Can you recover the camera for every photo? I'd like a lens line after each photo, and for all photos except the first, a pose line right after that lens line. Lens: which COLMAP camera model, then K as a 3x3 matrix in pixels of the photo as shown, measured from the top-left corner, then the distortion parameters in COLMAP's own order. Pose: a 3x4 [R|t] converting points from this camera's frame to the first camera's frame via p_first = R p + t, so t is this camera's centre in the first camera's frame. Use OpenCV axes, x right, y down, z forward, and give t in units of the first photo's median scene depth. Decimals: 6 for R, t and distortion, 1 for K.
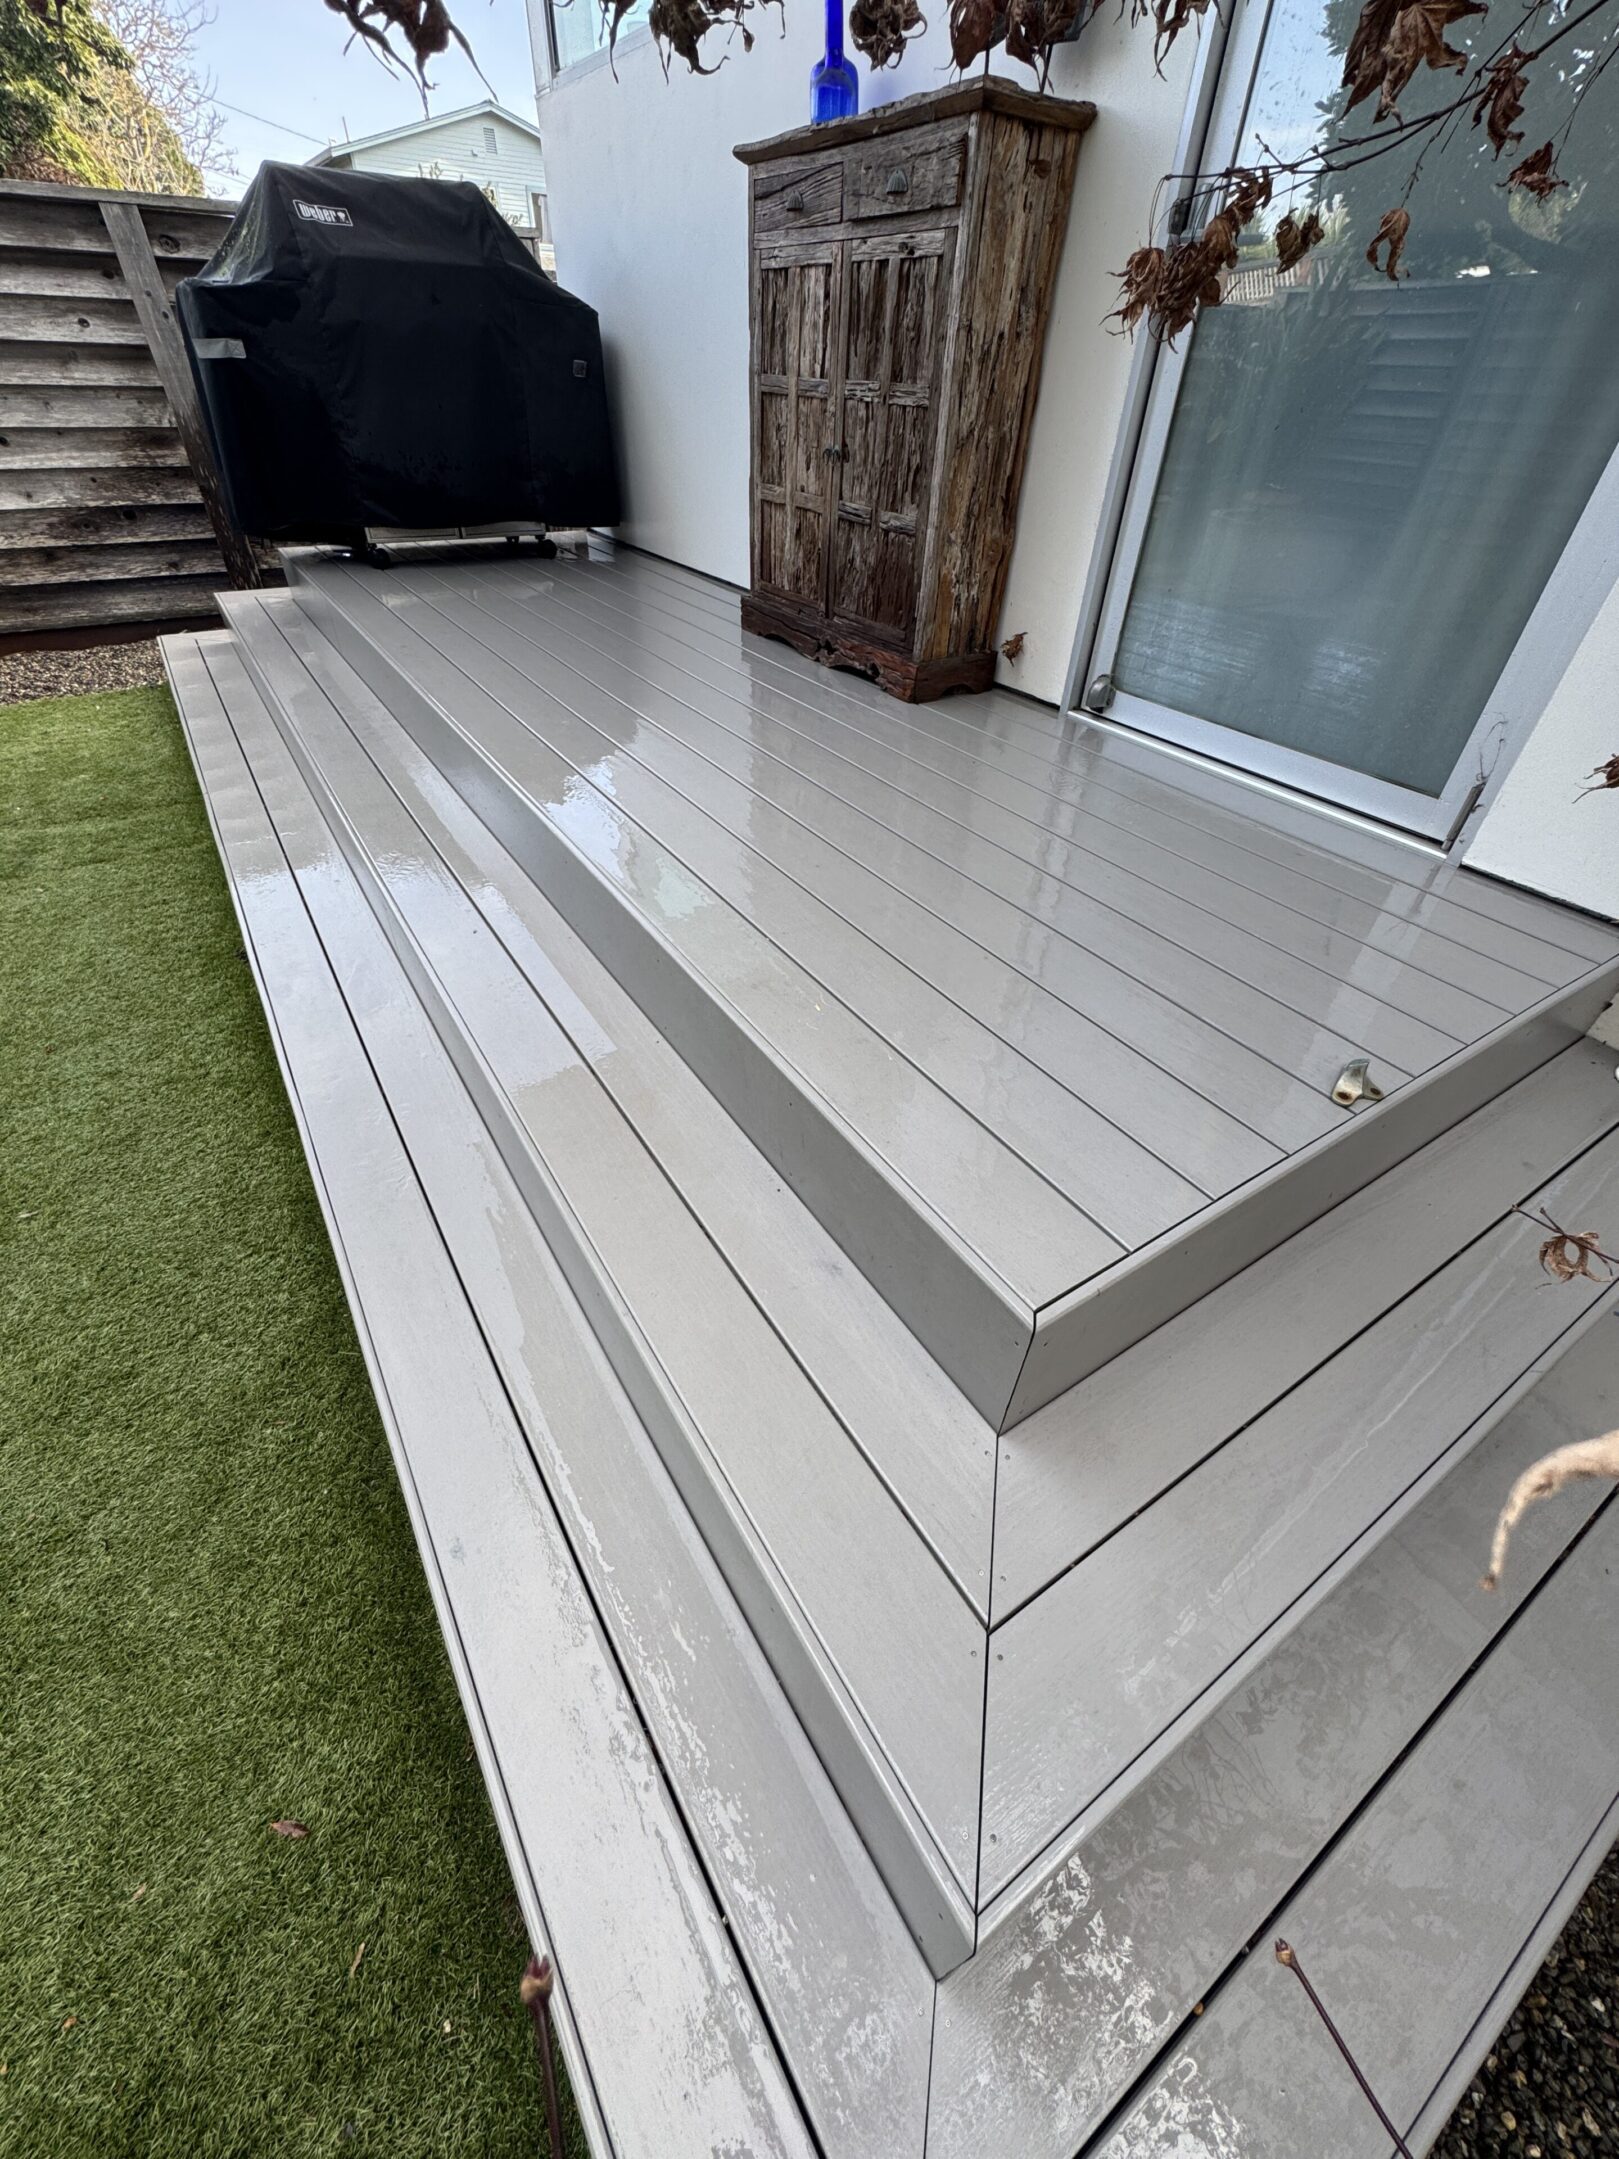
lens RADIAL K [[873.4, 0, 812.5], [0, 873.4, 1080.7], [0, 0, 1]] dist [-0.001968, -0.000028]
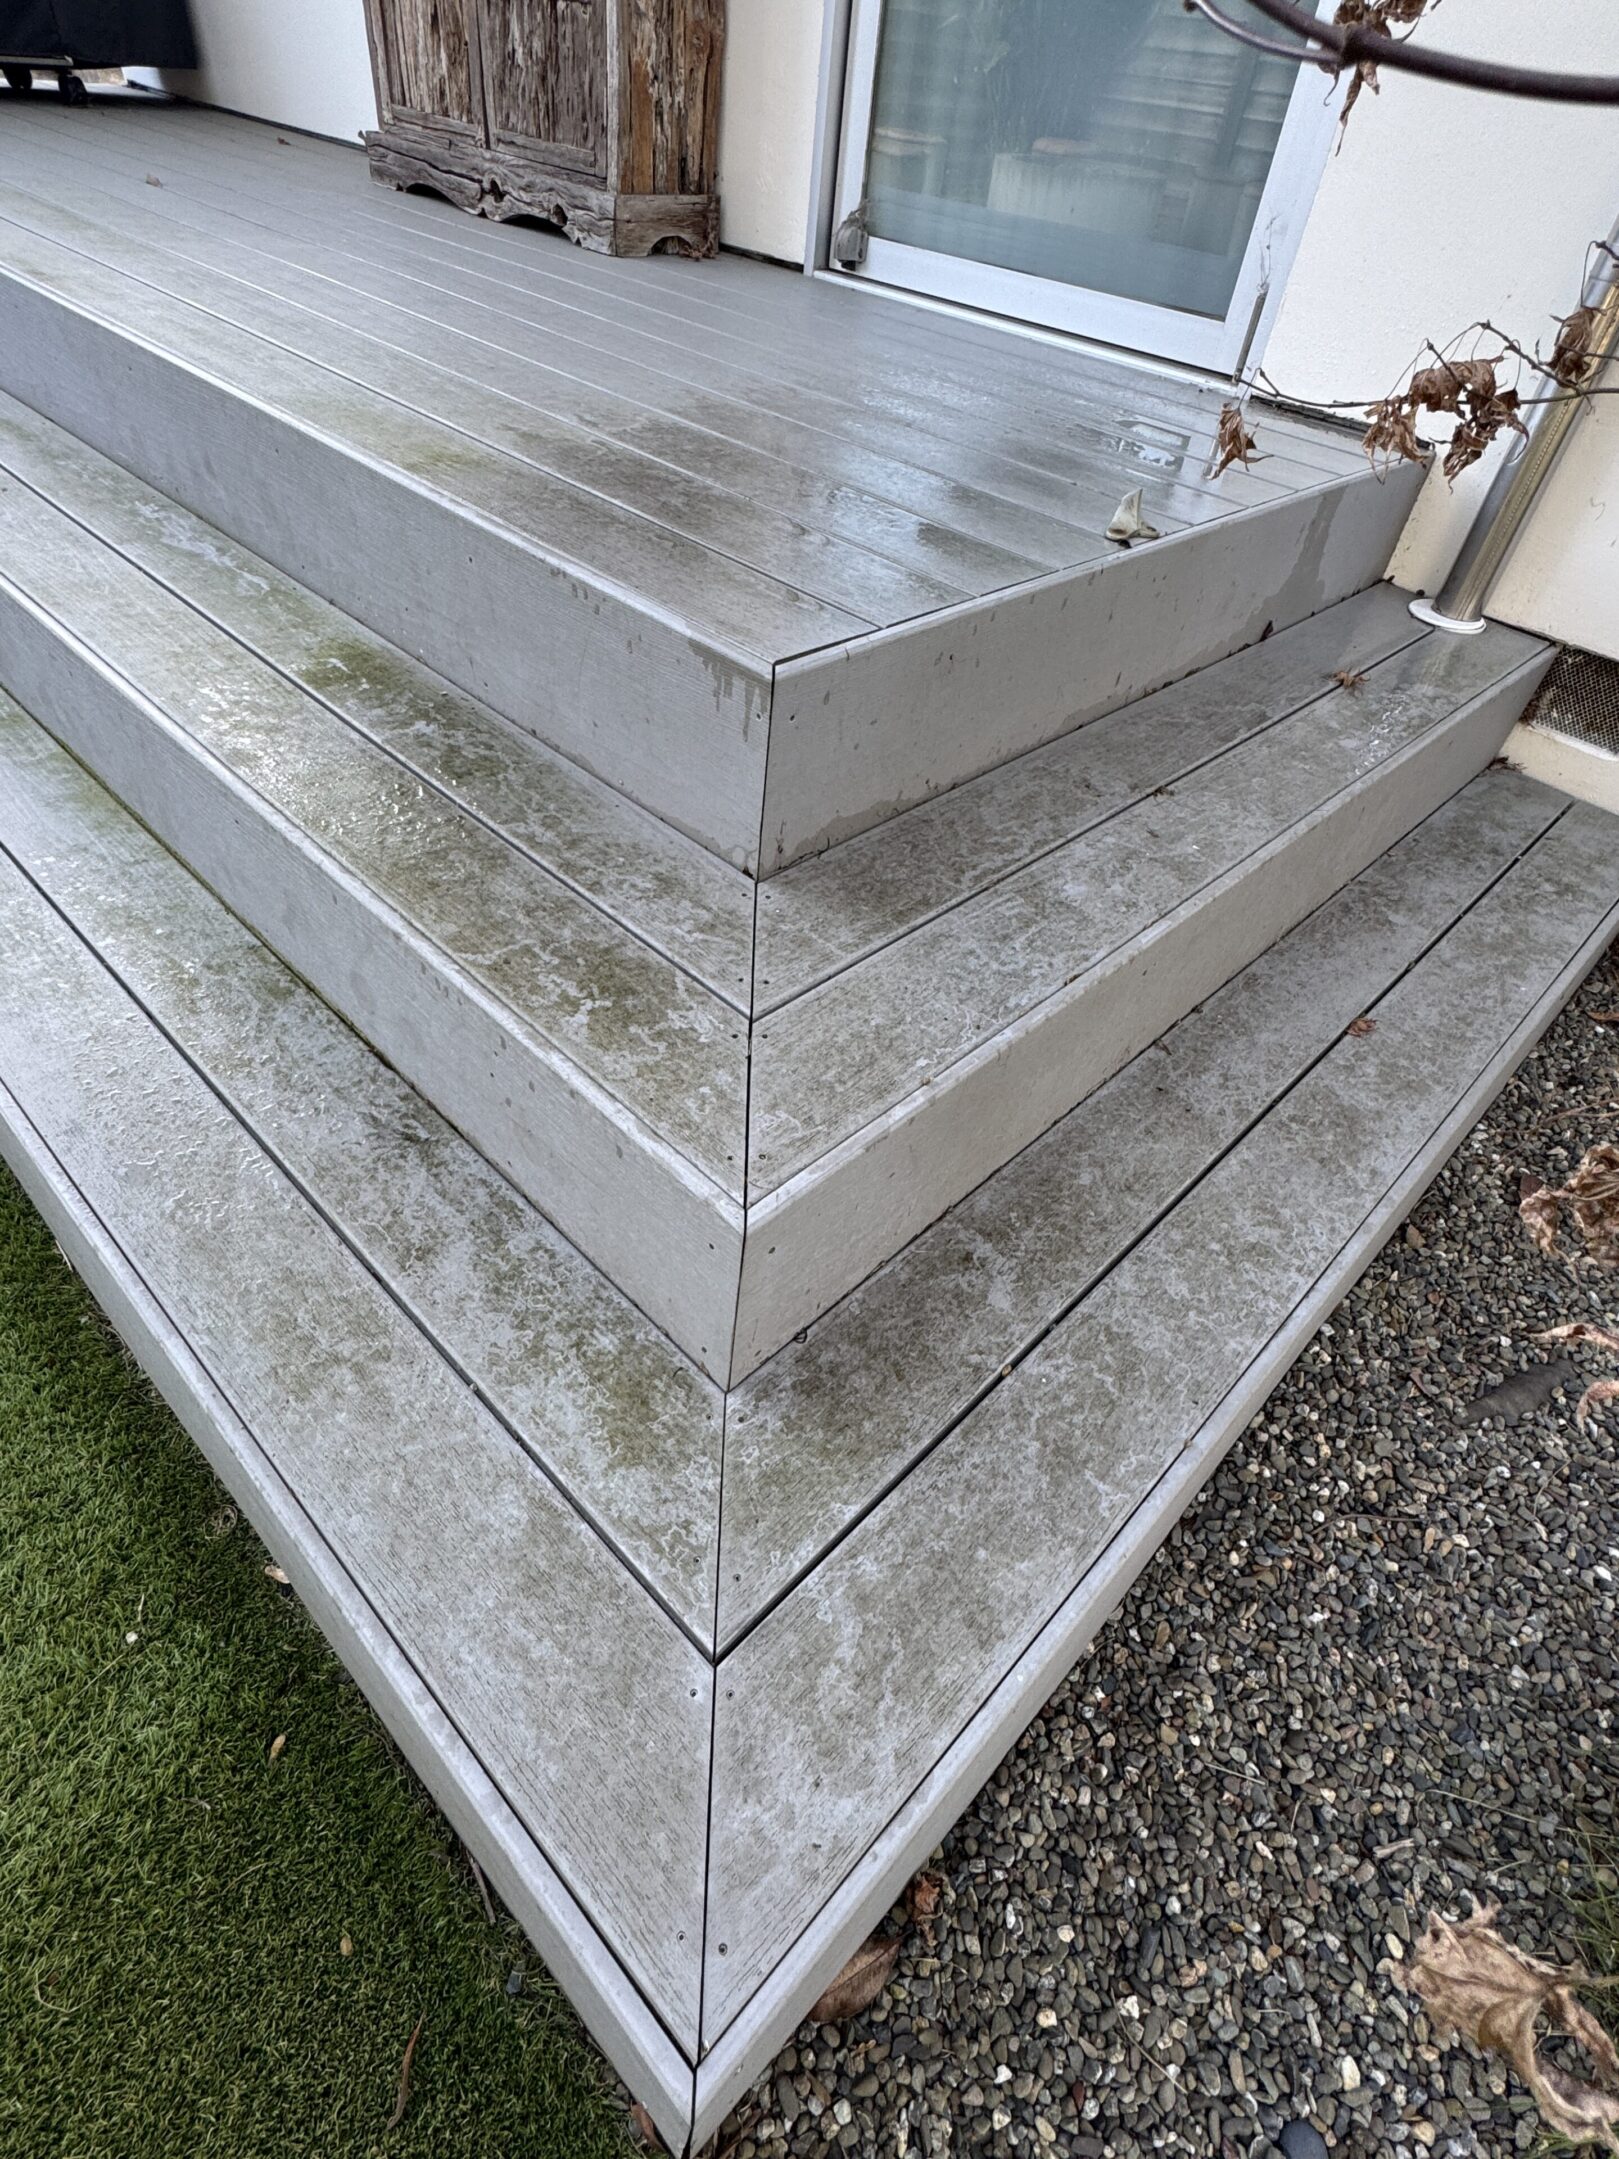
lens RADIAL K [[1121.7, 0, 818.5], [0, 1121.7, 1065.9], [0, 0, 1]] dist [-0.000789, -0.003221]
pose [[0.972713, -0.106161, 0.206298, 0.022736], [0.090298, 0.992292, 0.084870, 0.415749], [-0.213718, -0.063926, 0.974802, -0.071131]]
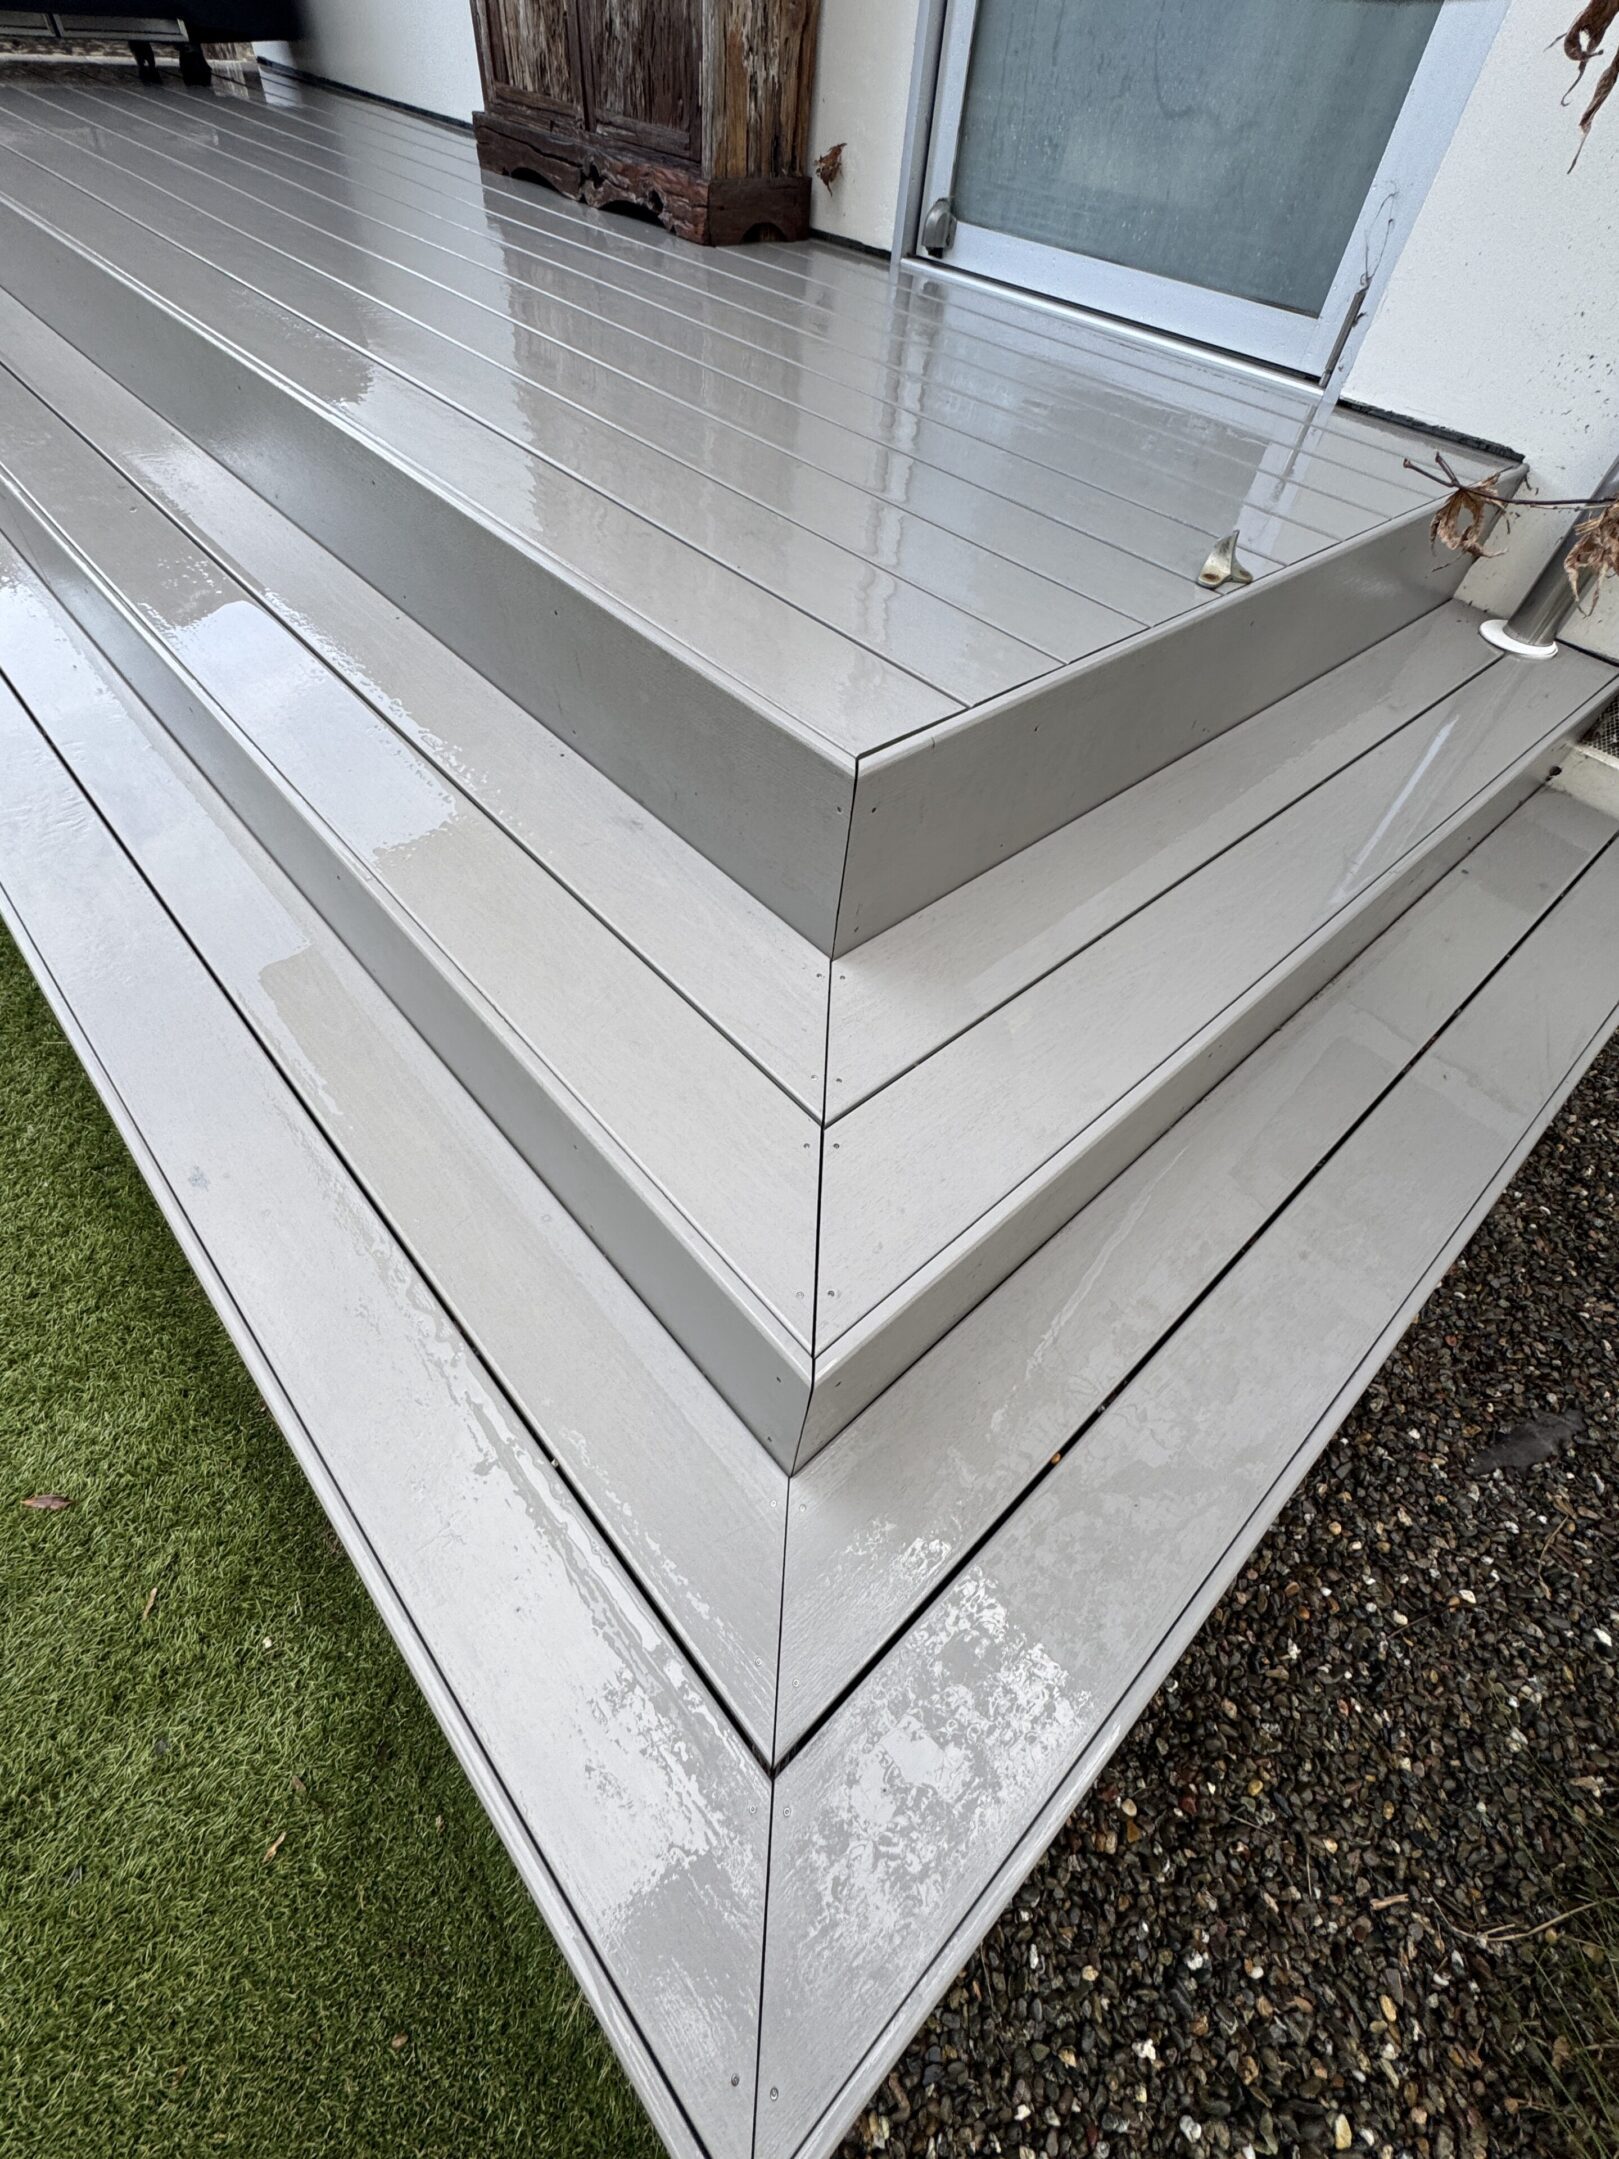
lens RADIAL K [[922.4, 0, 817.3], [0, 922.4, 1081.9], [0, 0, 1]] dist [-0.003784, -0.000198]
pose [[0.985627, -0.096750, 0.138485, 0.050888], [0.066585, 0.975885, 0.207883, 0.279805], [-0.155258, -0.195674, 0.968301, 0.081035]]
